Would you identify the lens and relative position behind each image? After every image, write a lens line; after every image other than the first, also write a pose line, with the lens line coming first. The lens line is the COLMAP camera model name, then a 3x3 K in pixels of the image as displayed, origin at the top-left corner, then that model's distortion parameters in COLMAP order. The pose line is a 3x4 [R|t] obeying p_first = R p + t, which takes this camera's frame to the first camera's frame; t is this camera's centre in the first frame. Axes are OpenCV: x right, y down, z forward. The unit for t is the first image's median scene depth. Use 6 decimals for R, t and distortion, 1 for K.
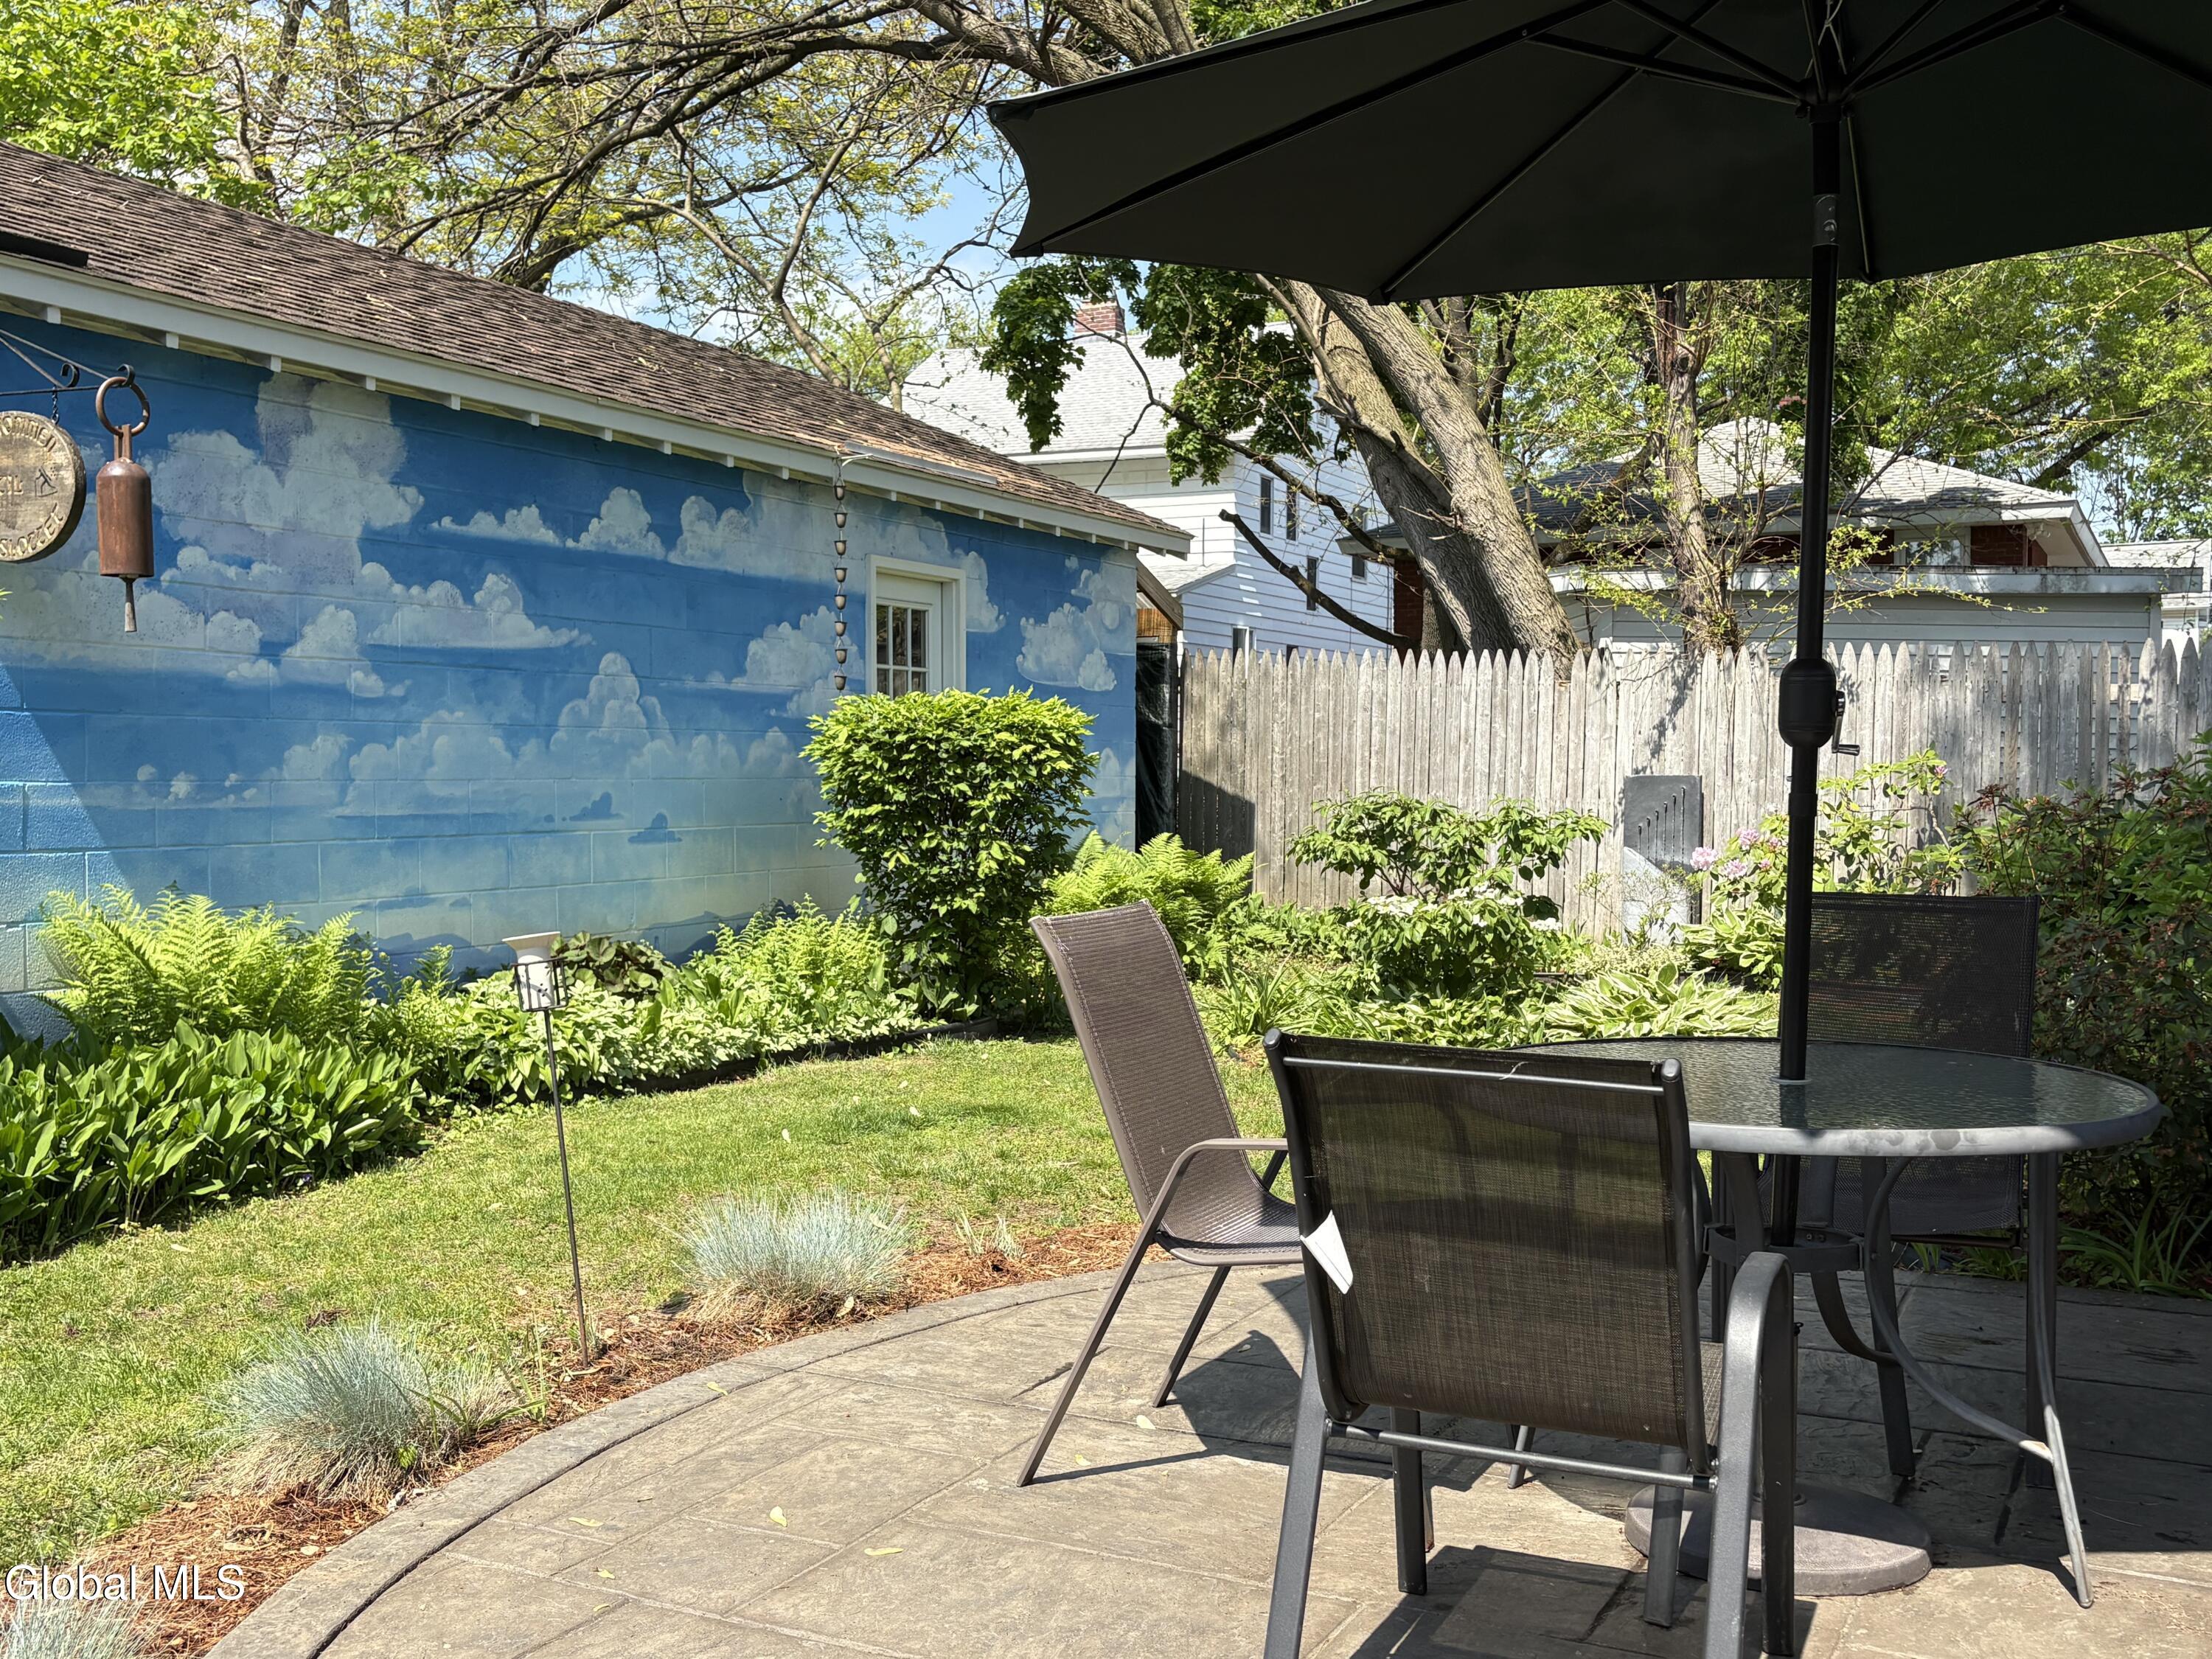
lens RADIAL K [[2238.9, 0, 1102.2], [0, 2238.9, 831.7], [0, 0, 1]] dist [0.021614, 0.000000]
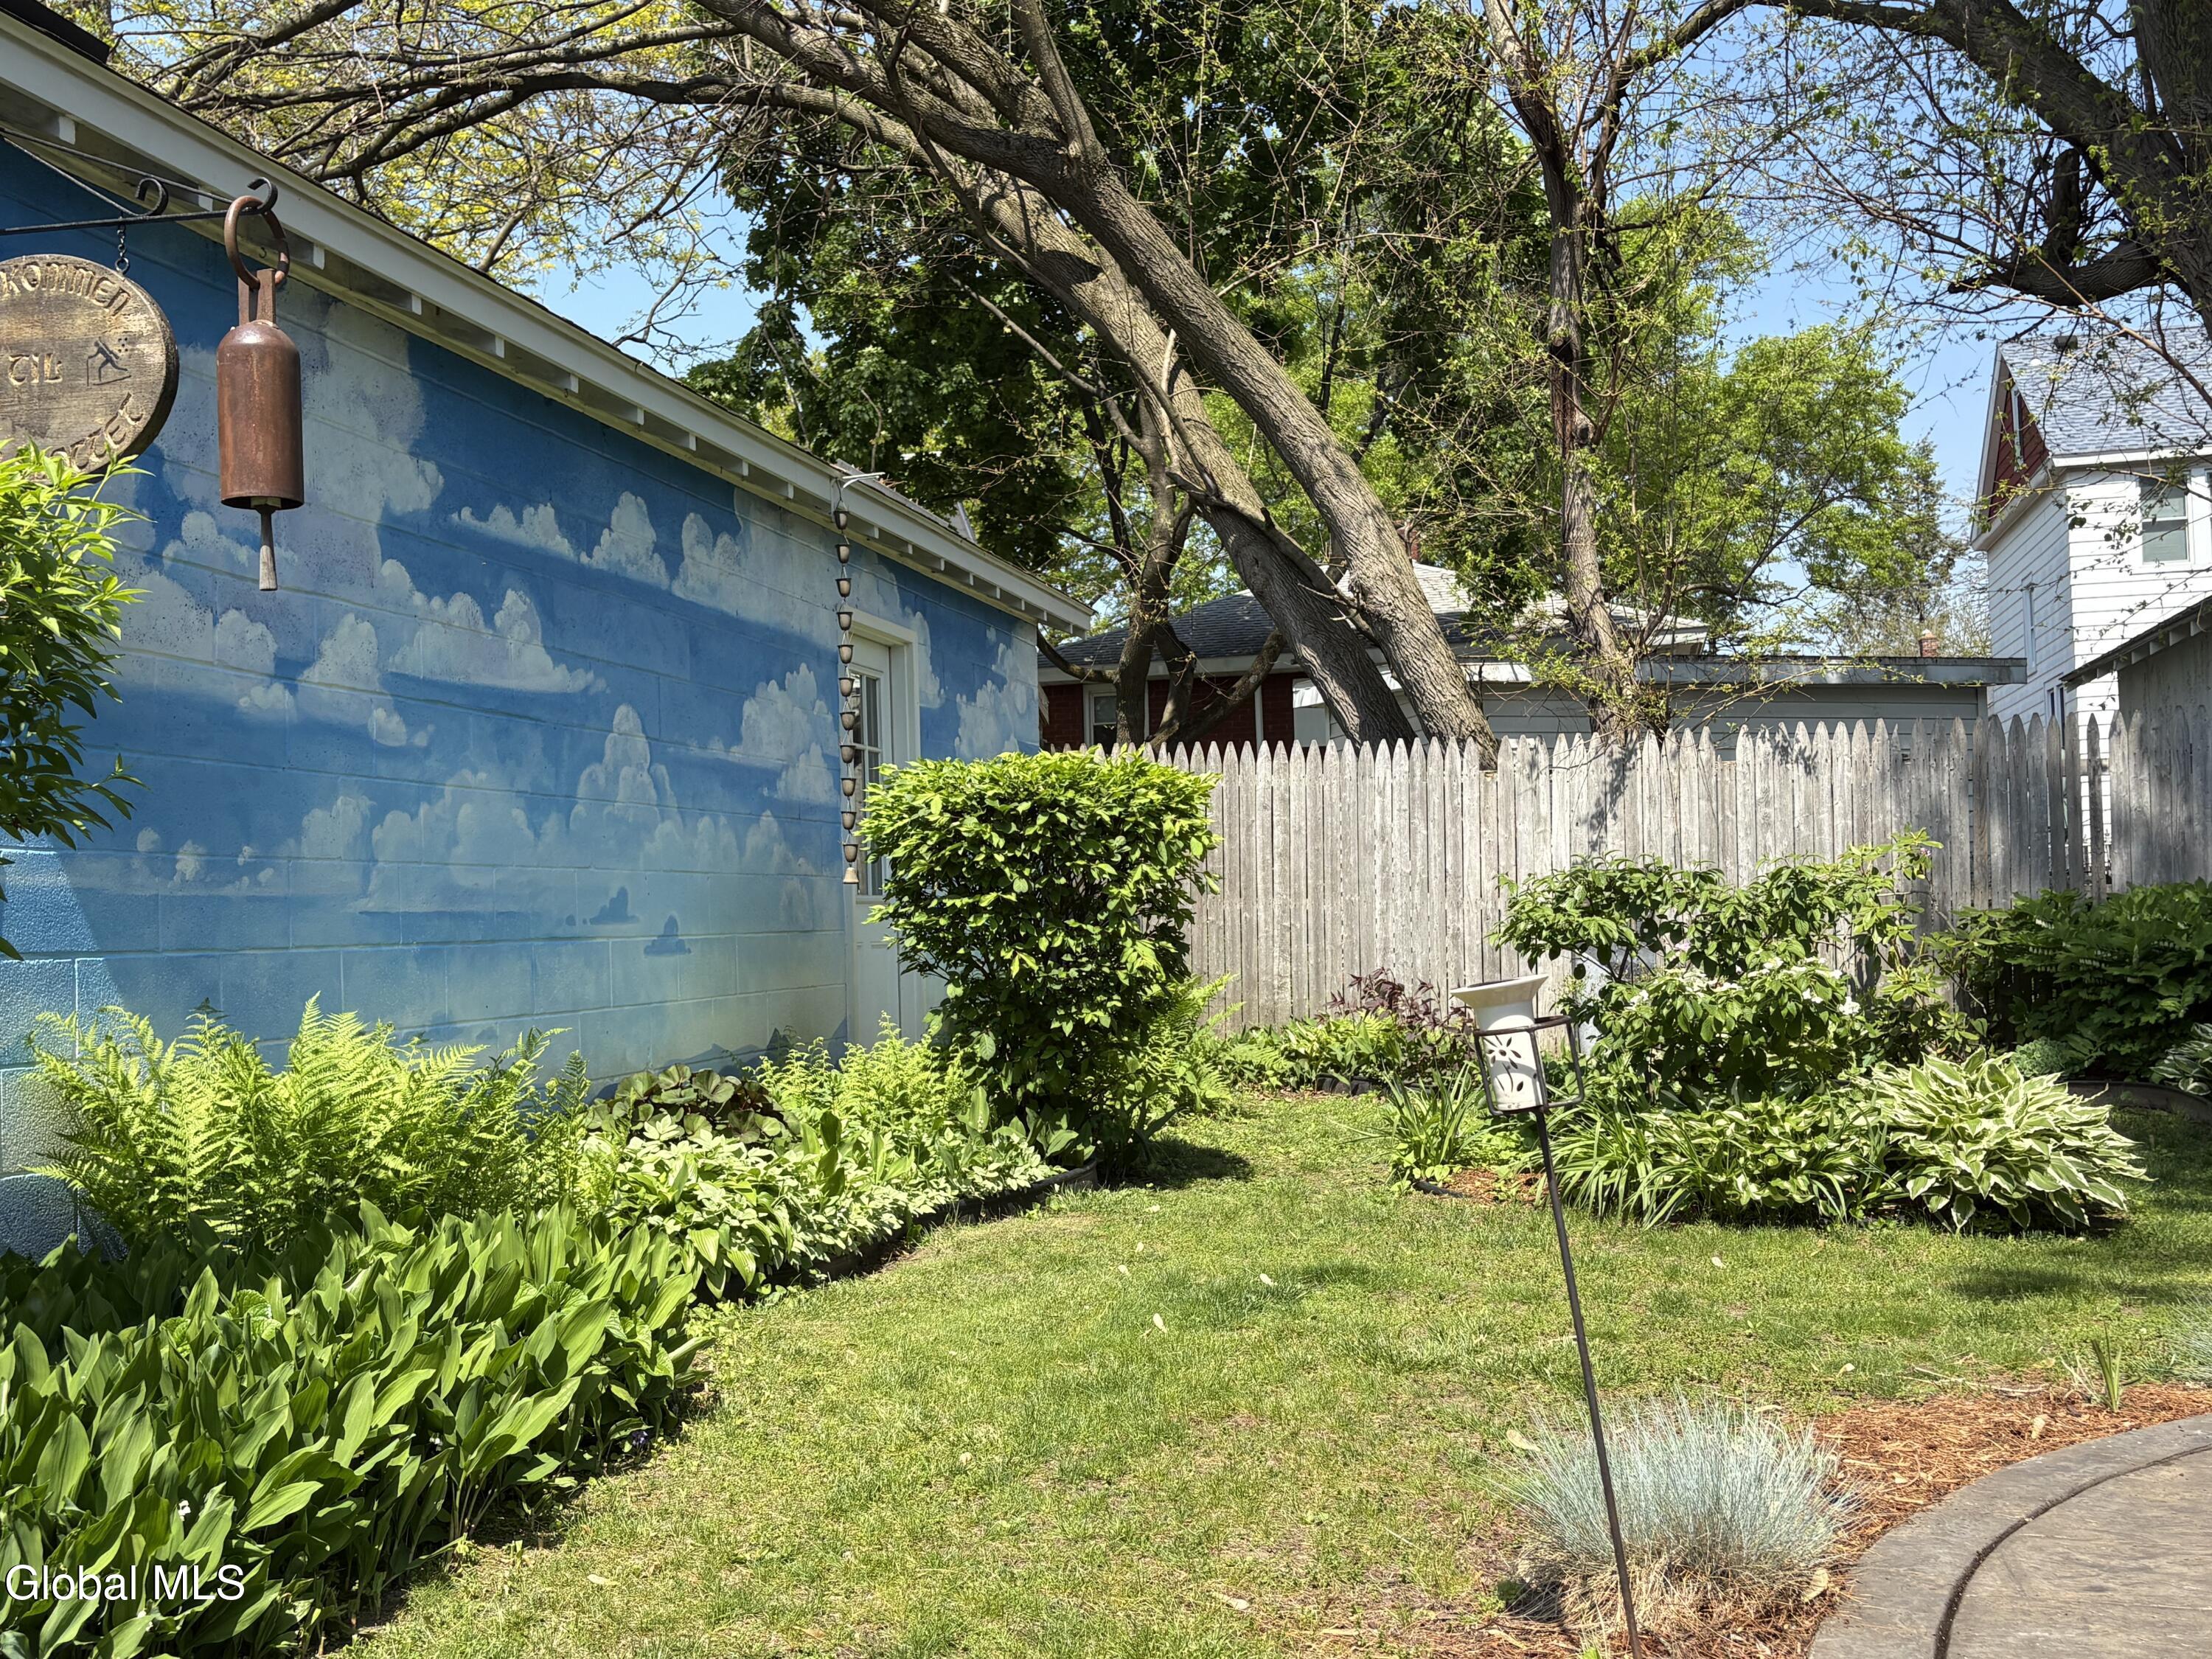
lens RADIAL K [[2238.9, 0, 1110.6], [0, 2238.9, 830.6], [0, 0, 1]] dist [0.021614, 0.000000]
pose [[0.972831, -0.019247, 0.230714, -0.245799], [0.035891, 0.997028, -0.068162, 0.021802], [-0.228716, 0.074591, 0.970631, 0.234363]]
